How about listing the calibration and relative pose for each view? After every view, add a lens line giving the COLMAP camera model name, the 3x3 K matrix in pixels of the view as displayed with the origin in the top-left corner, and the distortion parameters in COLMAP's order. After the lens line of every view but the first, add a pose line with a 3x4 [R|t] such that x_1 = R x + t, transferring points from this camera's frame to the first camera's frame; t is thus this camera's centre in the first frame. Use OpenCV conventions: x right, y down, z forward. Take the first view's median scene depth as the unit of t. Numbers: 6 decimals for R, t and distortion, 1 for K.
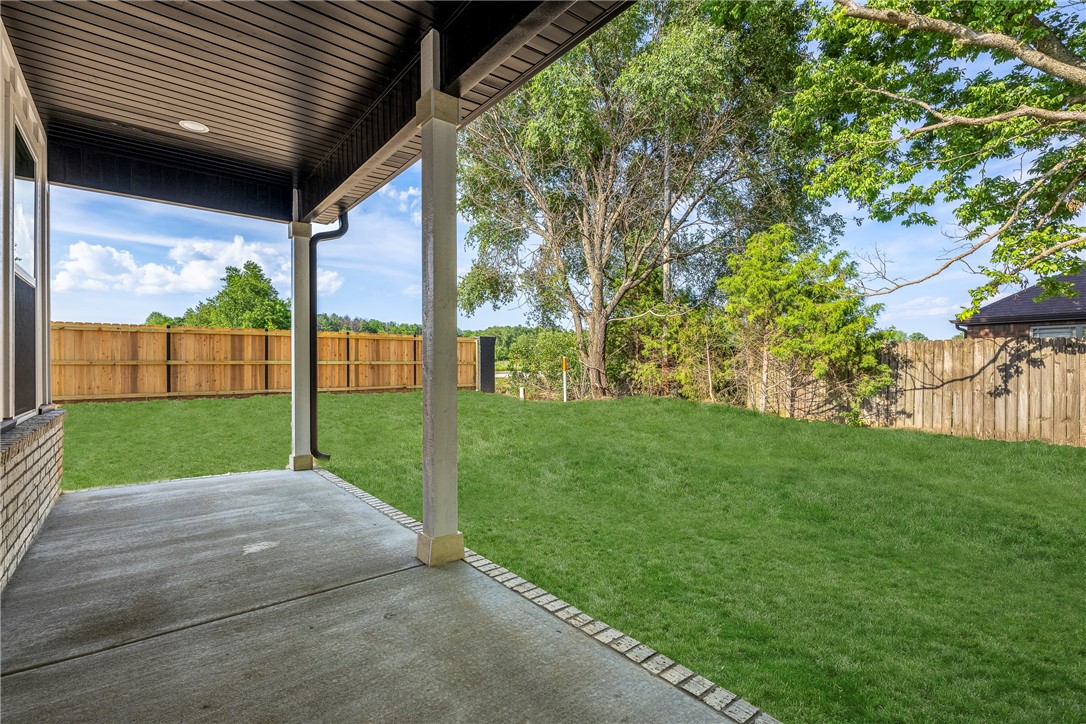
lens RADIAL K [[513.2, 0, 542.8], [0, 513.2, 367.1], [0, 0, 1]] dist [-0.002619, 0.001018]
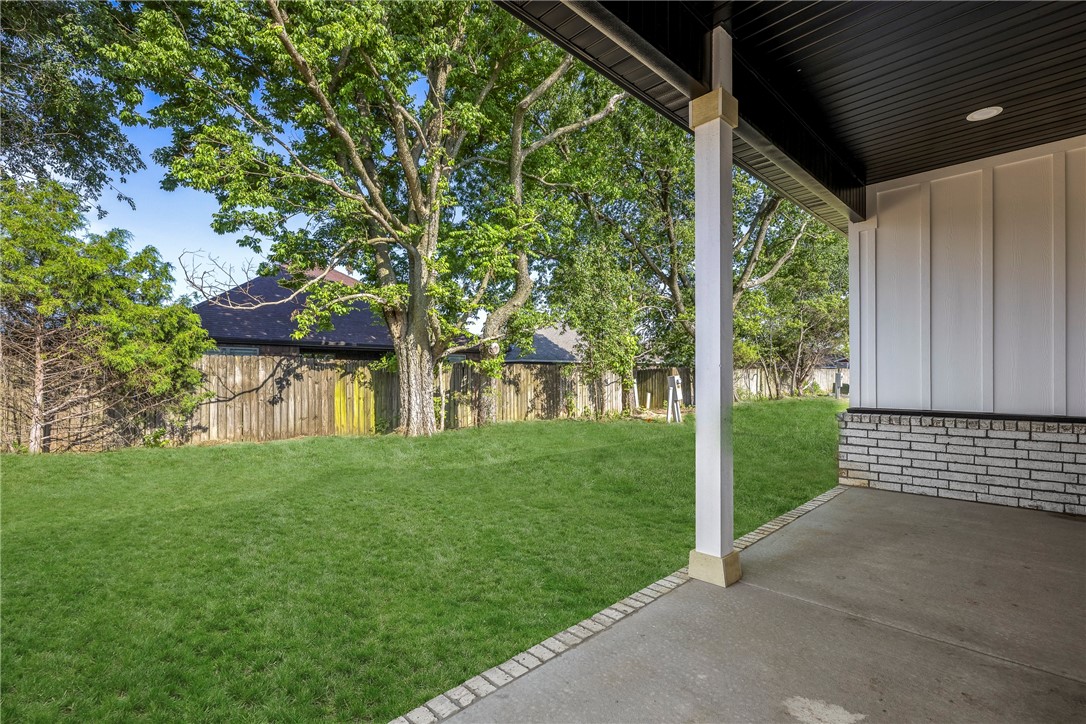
lens RADIAL K [[513.2, 0, 544.1], [0, 513.2, 373.4], [0, 0, 1]] dist [-0.002619, 0.001018]
pose [[-0.123113, 0.008808, 0.992354, -0.397189], [0.007850, 0.999938, -0.007901, -0.001645], [-0.992362, 0.006817, -0.123175, 0.510313]]
